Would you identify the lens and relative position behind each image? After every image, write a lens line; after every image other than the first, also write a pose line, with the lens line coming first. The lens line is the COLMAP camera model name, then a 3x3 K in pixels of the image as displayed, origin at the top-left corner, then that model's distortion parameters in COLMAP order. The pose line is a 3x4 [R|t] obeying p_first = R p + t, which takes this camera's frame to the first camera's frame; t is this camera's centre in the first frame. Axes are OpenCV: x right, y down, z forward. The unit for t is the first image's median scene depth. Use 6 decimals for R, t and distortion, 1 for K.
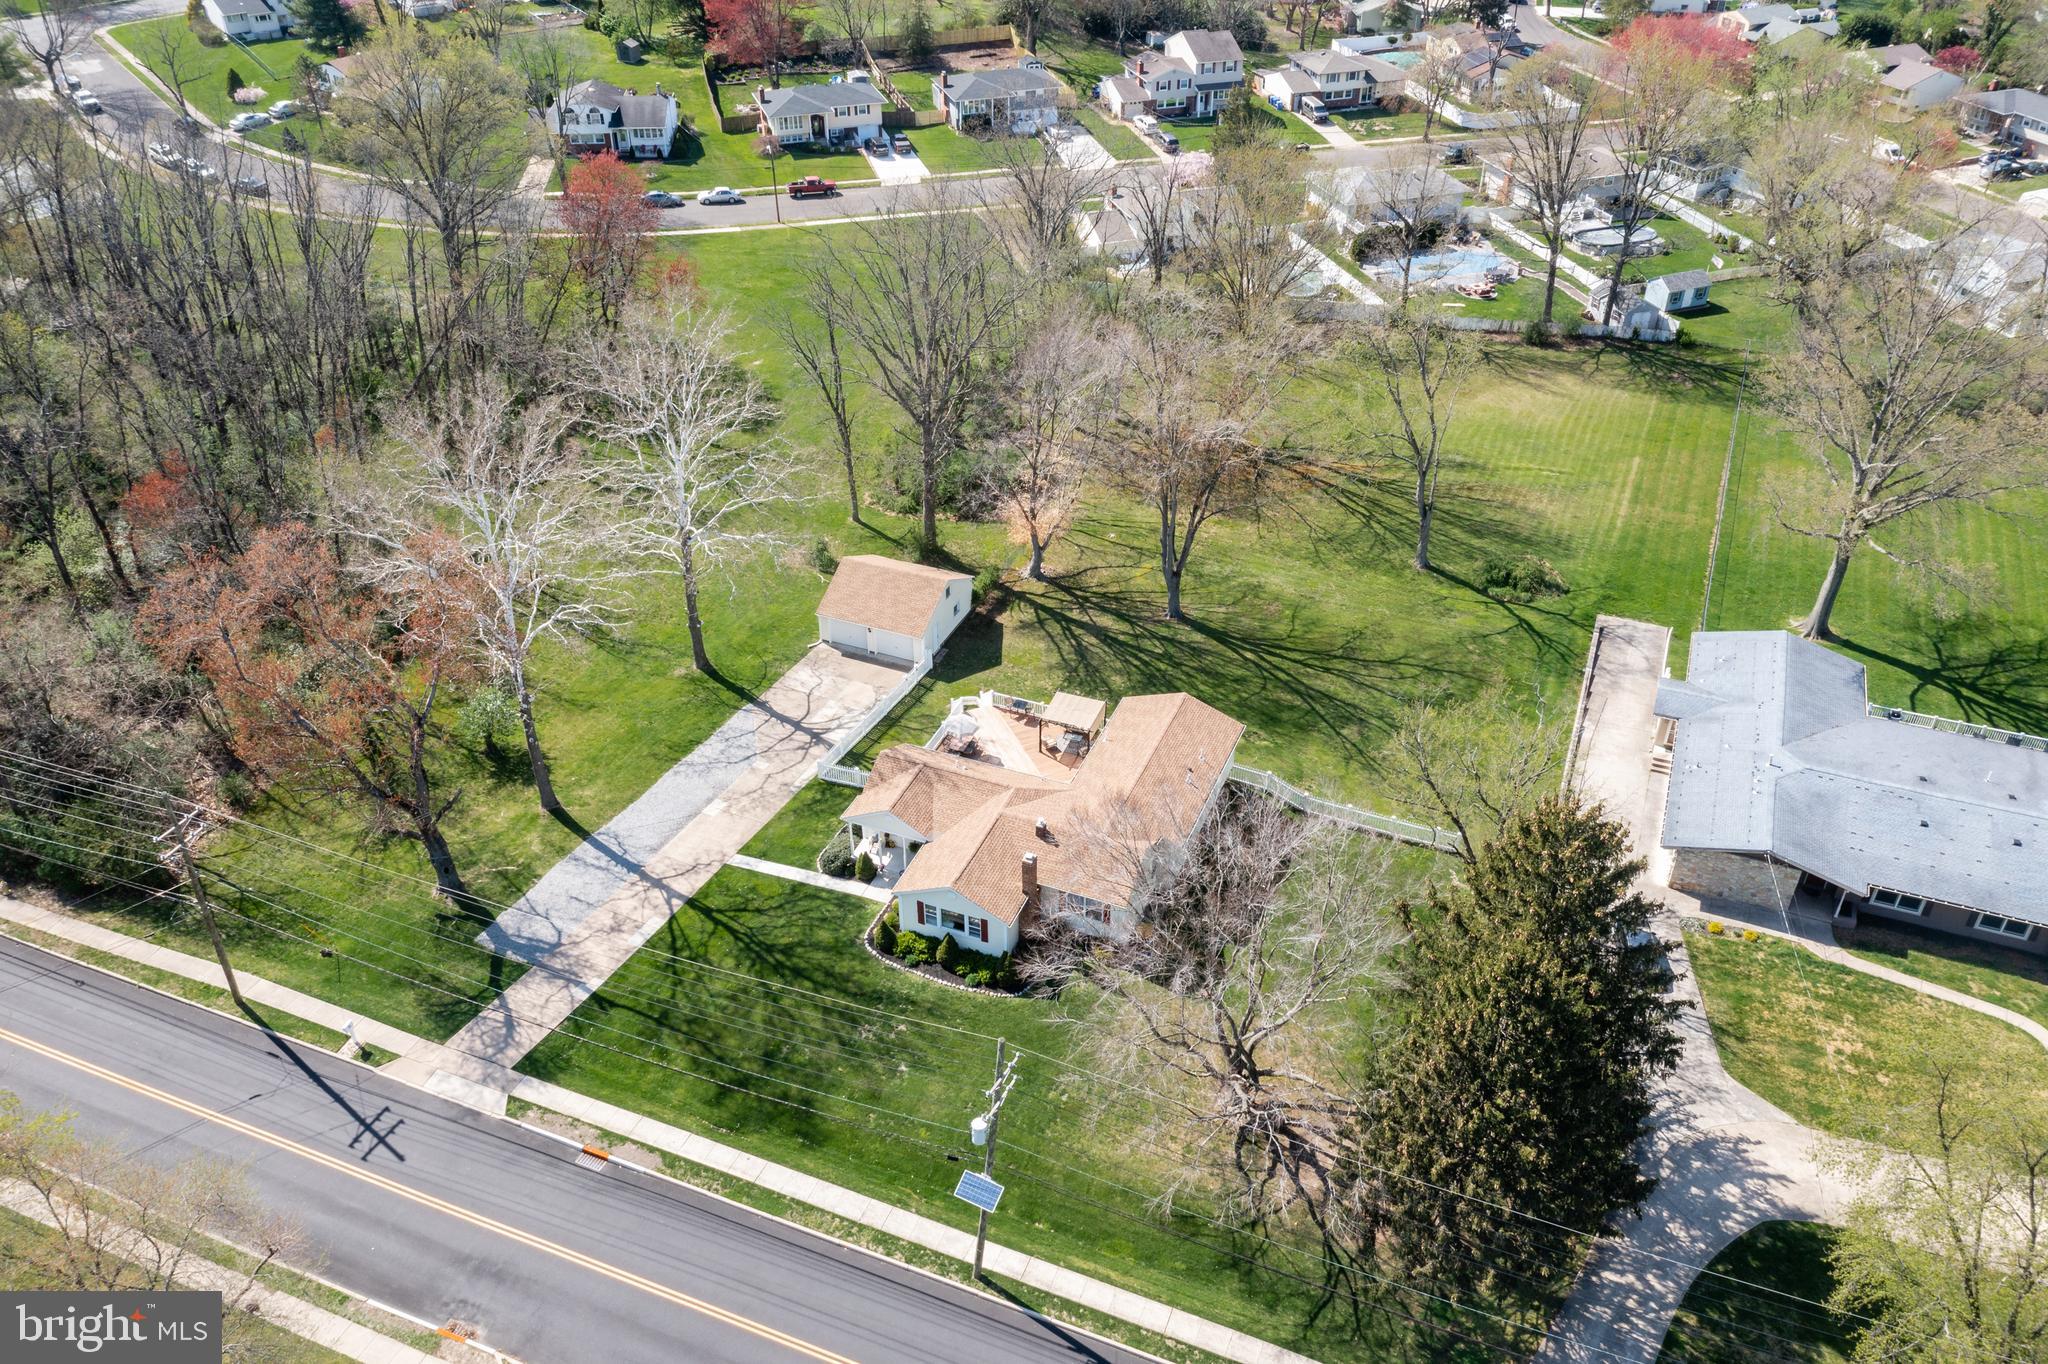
lens RADIAL K [[1608.4, 0, 1028.9], [0, 1608.4, 680.6], [0, 0, 1]] dist [-0.013950, 0.055890]
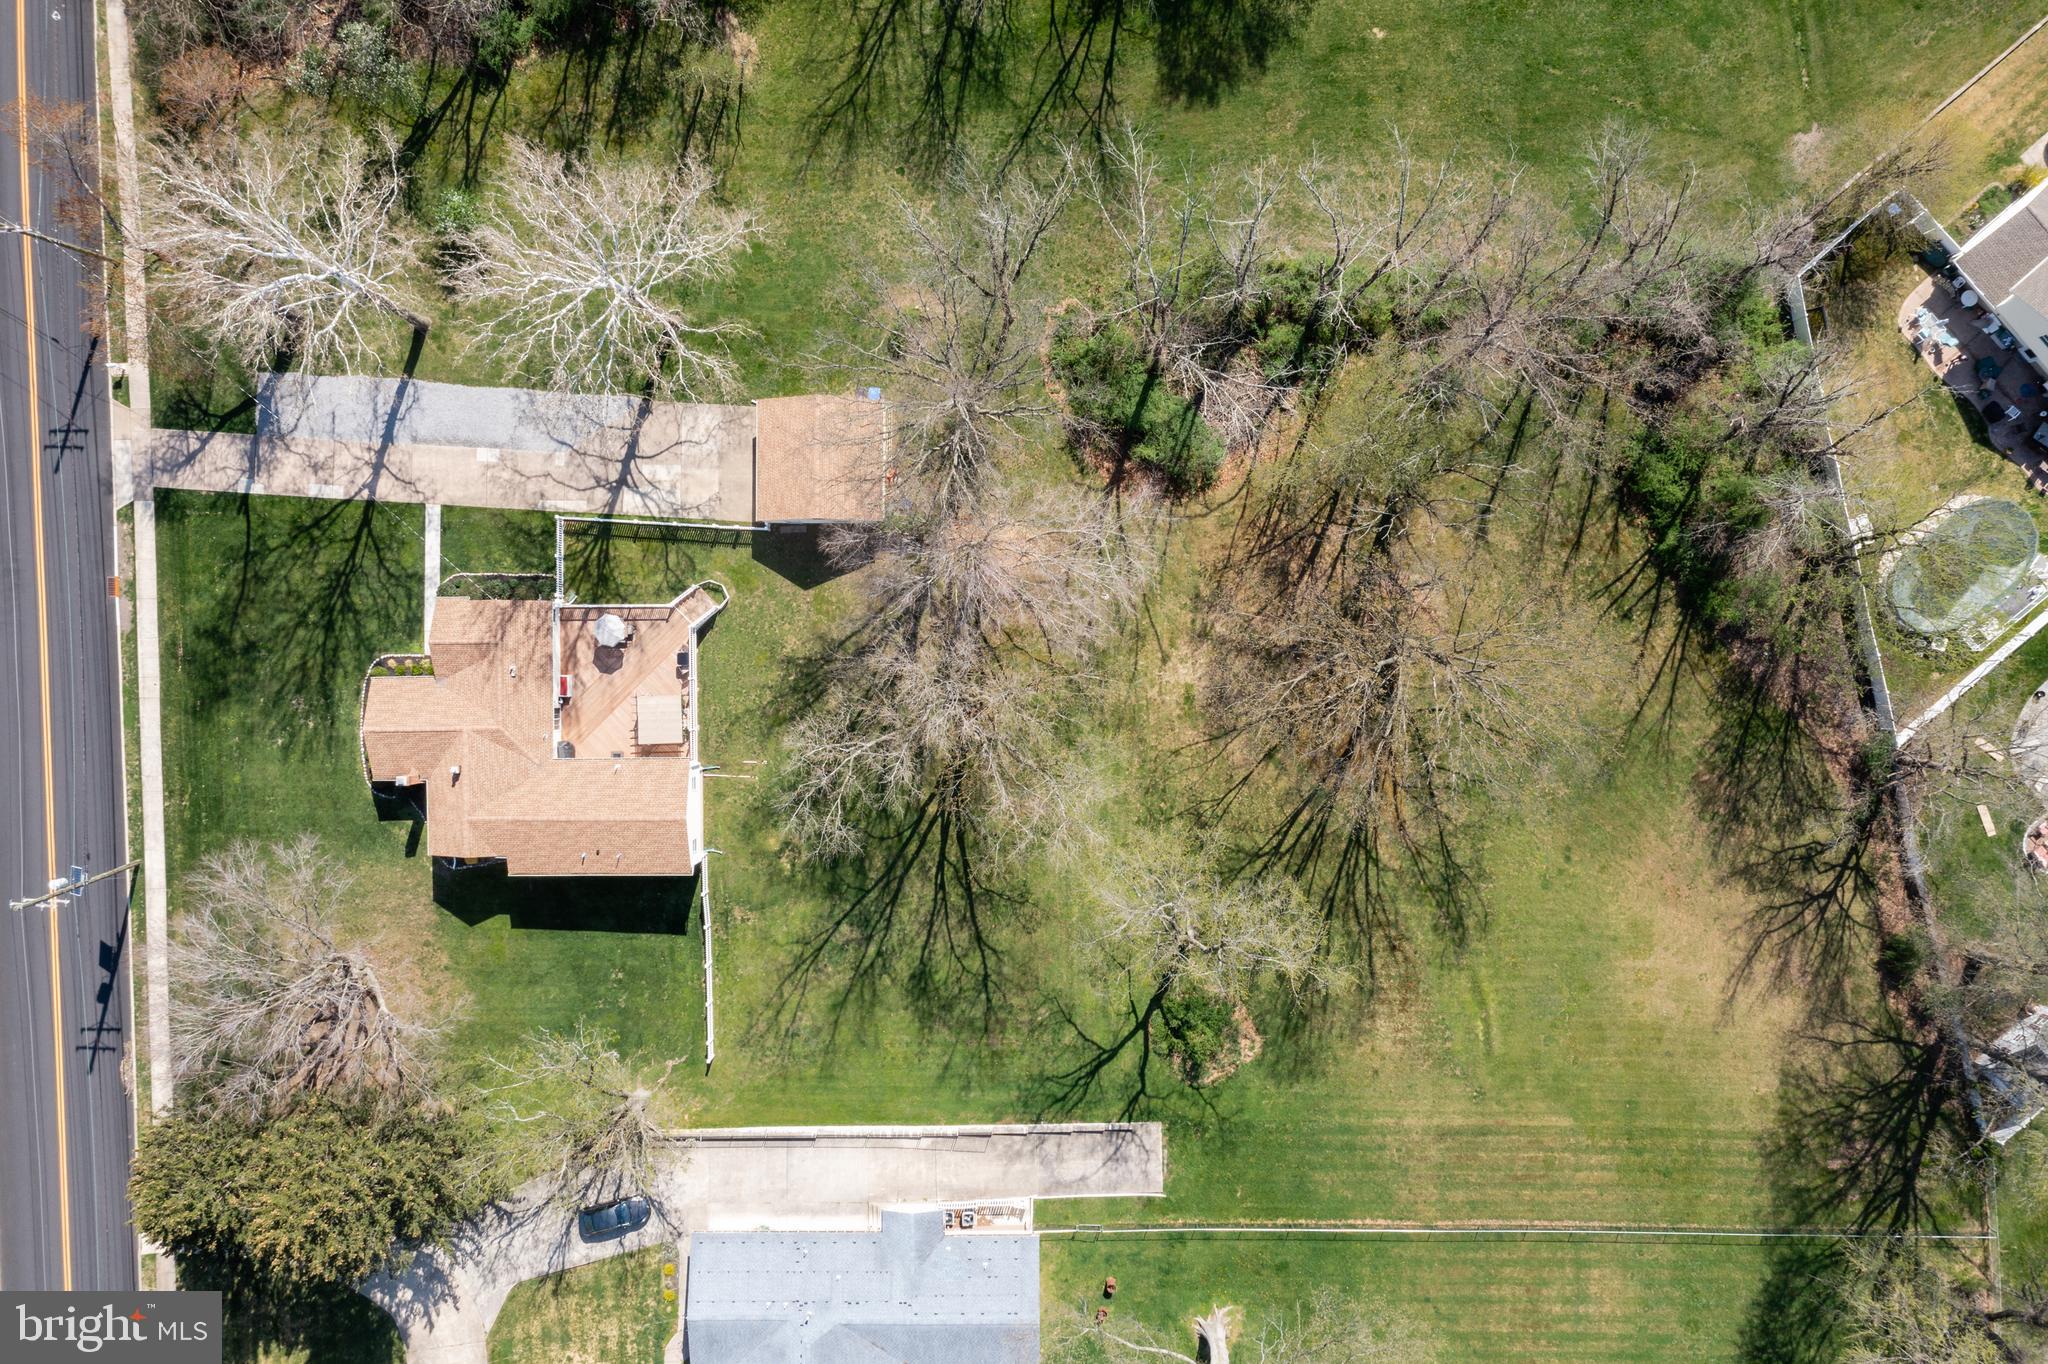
lens RADIAL K [[1608.4, 0, 1028.9], [0, 1608.4, 680.6], [0, 0, 1]] dist [-0.013950, 0.055890]
pose [[0.385714, 0.922579, 0.008586, 0.102096], [-0.522059, 0.210571, 0.826507, -1.155417], [0.760710, -0.323278, 0.562861, 0.670062]]
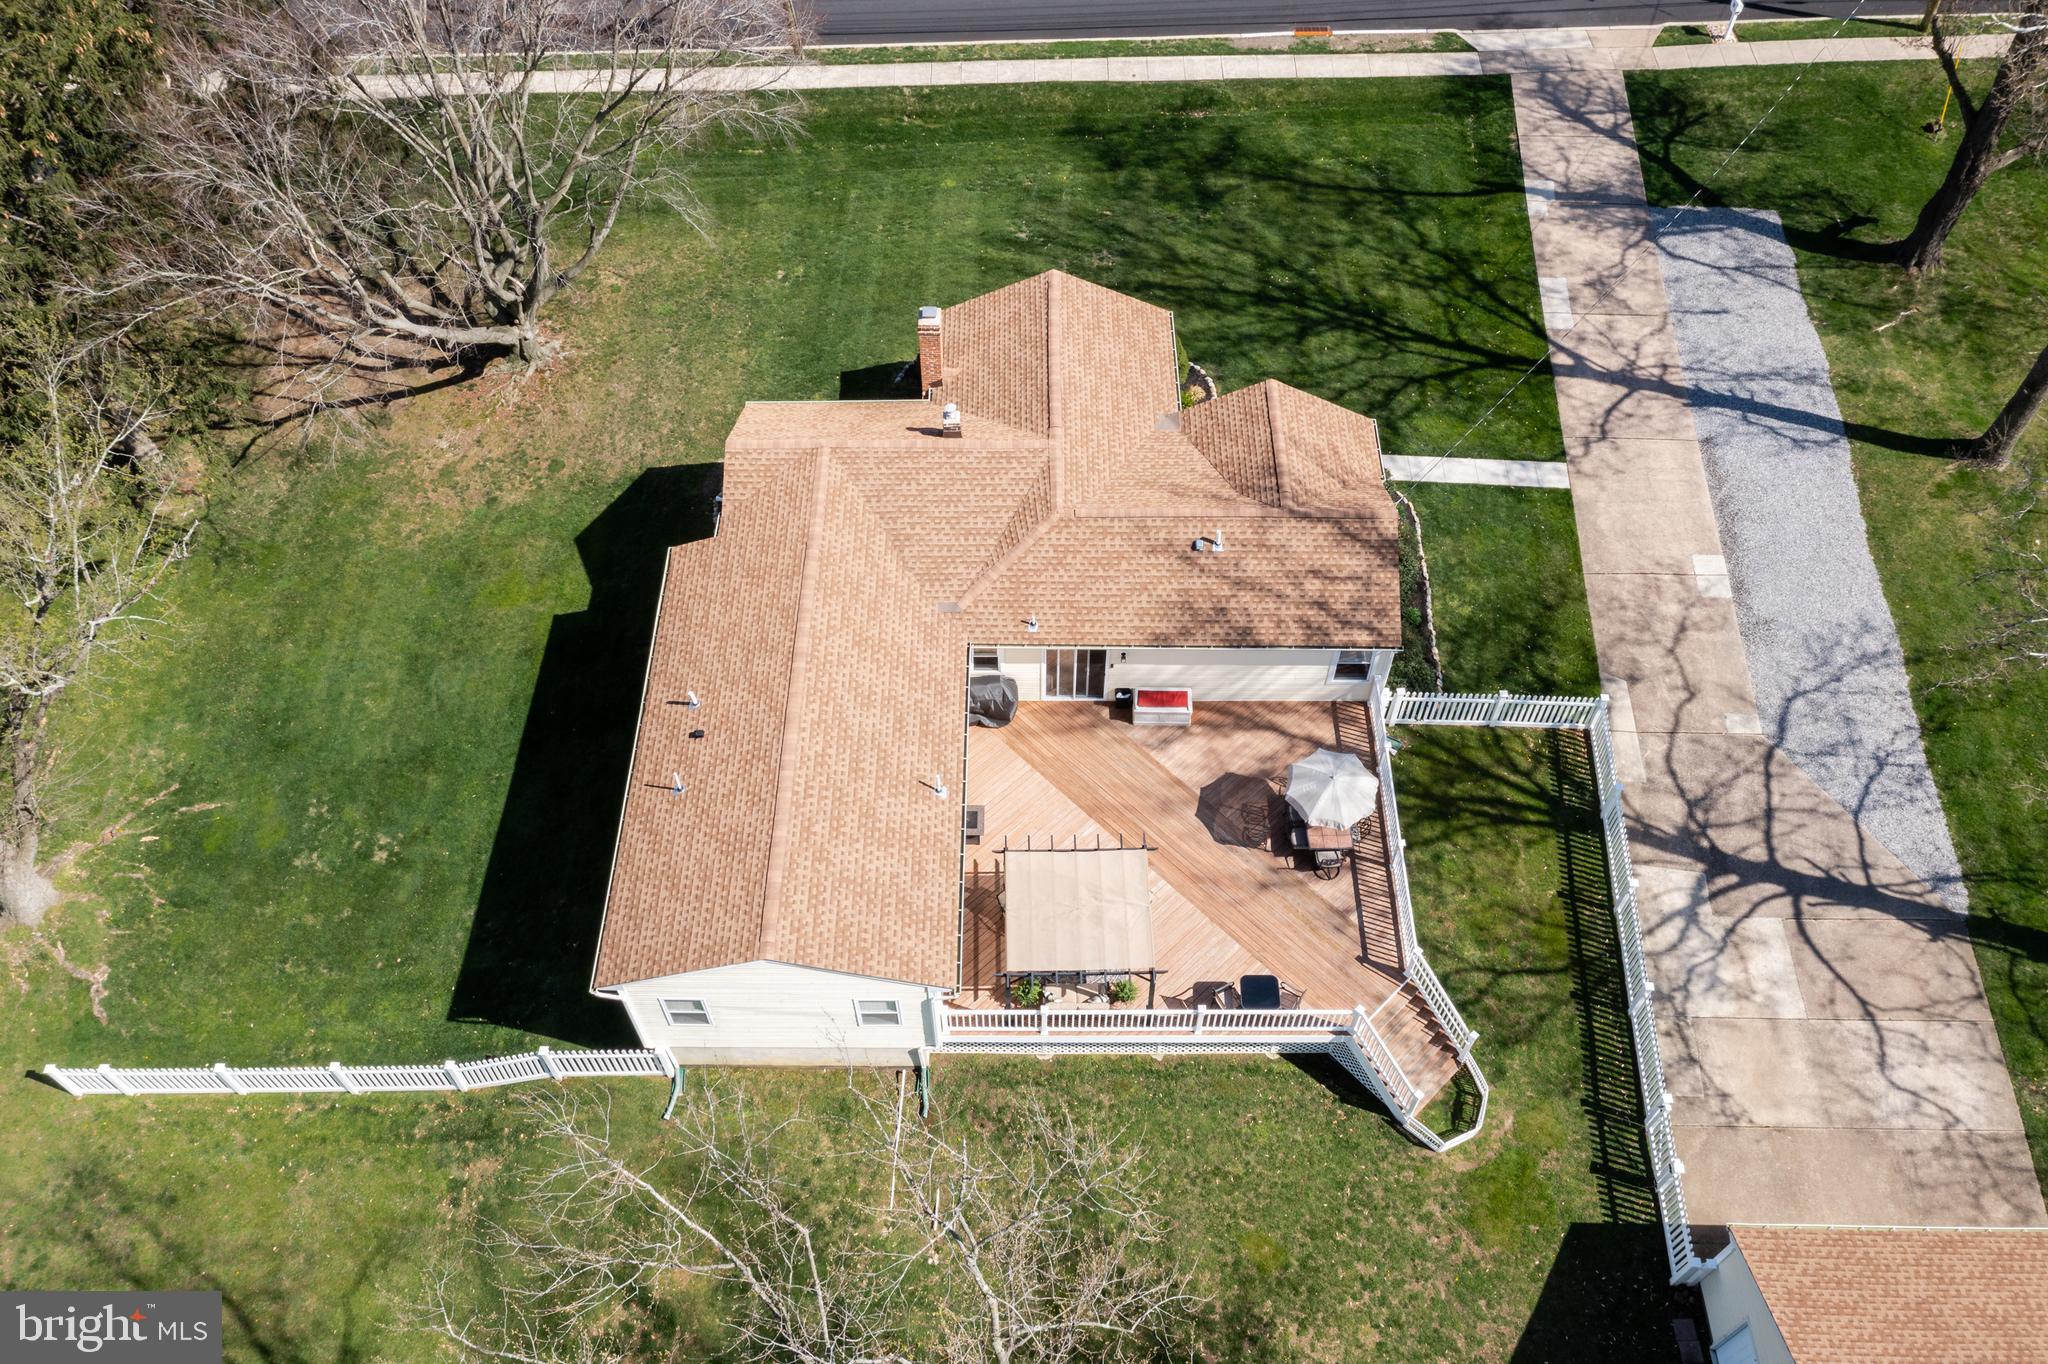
lens RADIAL K [[1608.4, 0, 1028.9], [0, 1608.4, 680.6], [0, 0, 1]] dist [-0.013950, 0.055890]
pose [[-0.927668, 0.306133, -0.213809, 0.111980], [-0.208011, 0.051853, 0.976751, -0.378854], [0.310102, 0.950576, 0.015577, 1.076301]]
